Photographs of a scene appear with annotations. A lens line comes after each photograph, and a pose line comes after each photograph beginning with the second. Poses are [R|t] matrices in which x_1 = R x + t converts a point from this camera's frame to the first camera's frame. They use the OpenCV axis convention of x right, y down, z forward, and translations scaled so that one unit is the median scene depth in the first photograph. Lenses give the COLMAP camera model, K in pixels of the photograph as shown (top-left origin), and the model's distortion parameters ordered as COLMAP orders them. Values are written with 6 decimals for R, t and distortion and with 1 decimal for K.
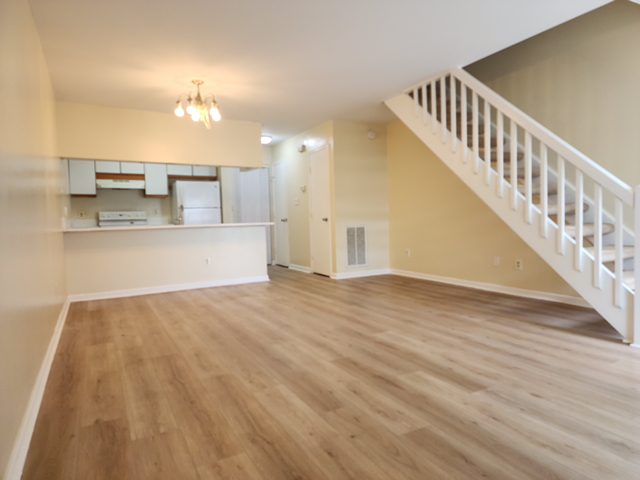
lens RADIAL K [[425.9, 0, 316.6], [0, 425.9, 238.4], [0, 0, 1]] dist [0.071032, -0.049995]
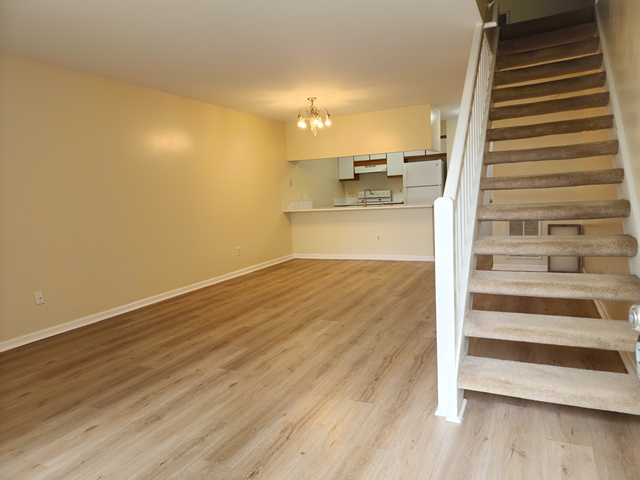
lens RADIAL K [[425.9, 0, 316.6], [0, 425.9, 238.4], [0, 0, 1]] dist [0.071032, -0.049995]
pose [[0.580295, 0.081880, -0.810280, 1.242749], [-0.002054, 0.995077, 0.099083, -0.128014], [0.814404, -0.055833, 0.577607, 0.412287]]
